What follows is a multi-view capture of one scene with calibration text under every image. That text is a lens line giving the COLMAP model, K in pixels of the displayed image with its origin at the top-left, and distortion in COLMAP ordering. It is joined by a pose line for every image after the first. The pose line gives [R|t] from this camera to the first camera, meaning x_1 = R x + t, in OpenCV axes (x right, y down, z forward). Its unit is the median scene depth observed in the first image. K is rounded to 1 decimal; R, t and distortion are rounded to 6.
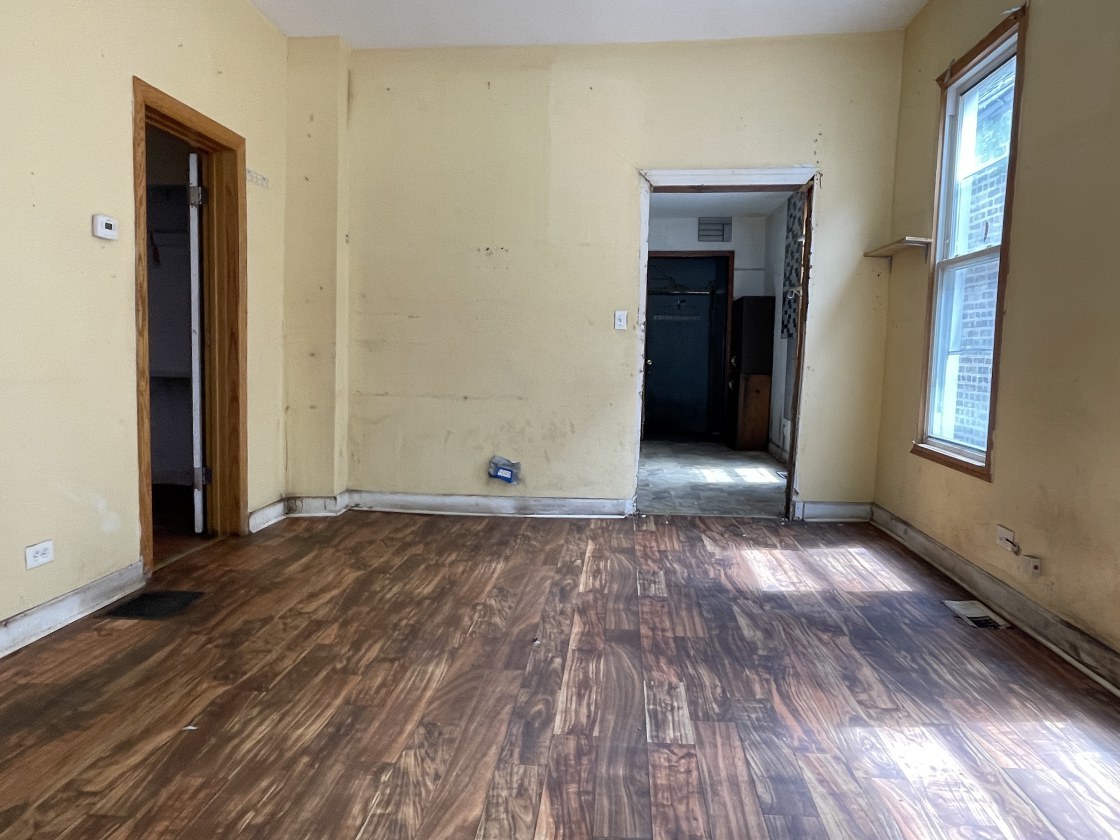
lens RADIAL K [[751.2, 0, 566.8], [0, 751.2, 397.8], [0, 0, 1]] dist [-0.043192, 0.005892]
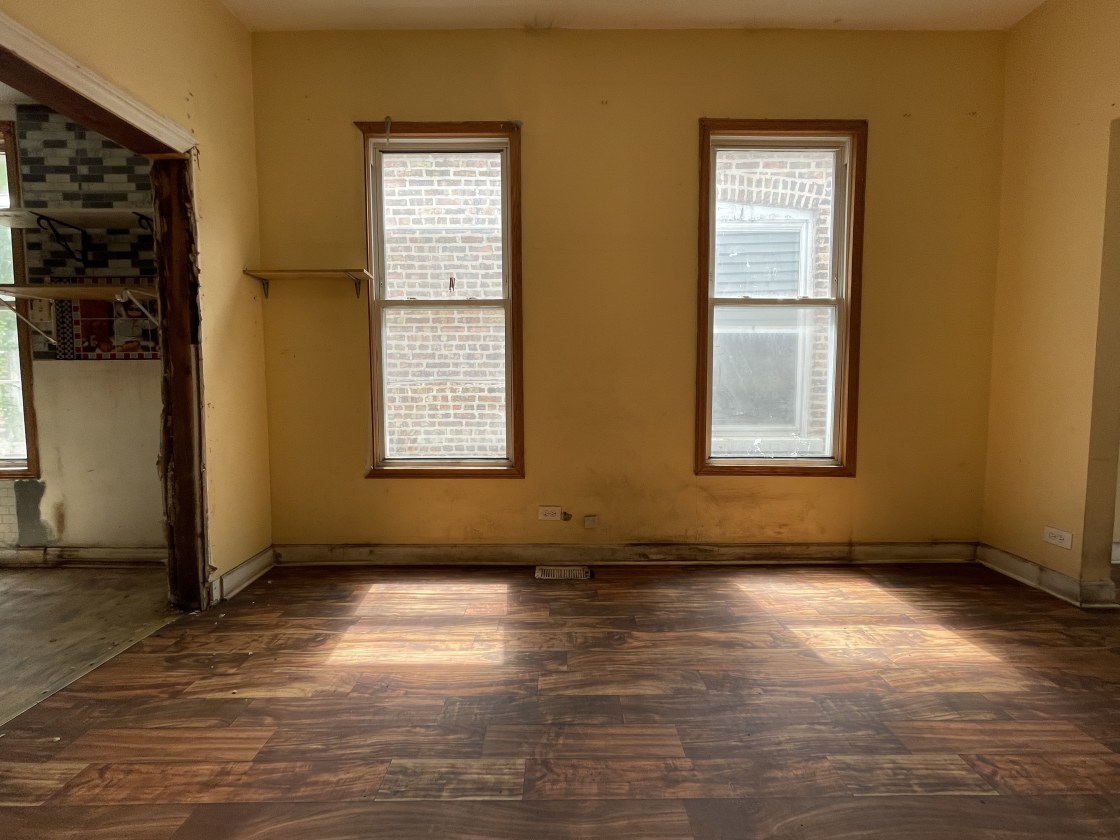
lens RADIAL K [[450.8, 0, 548.6], [0, 450.8, 416.5], [0, 0, 1]] dist [0.000408, -0.000620]
pose [[-0.080778, -0.087603, 0.992875, -0.243360], [0.062523, 0.993723, 0.092764, -0.073572], [-0.994769, 0.069570, -0.074794, 1.016172]]
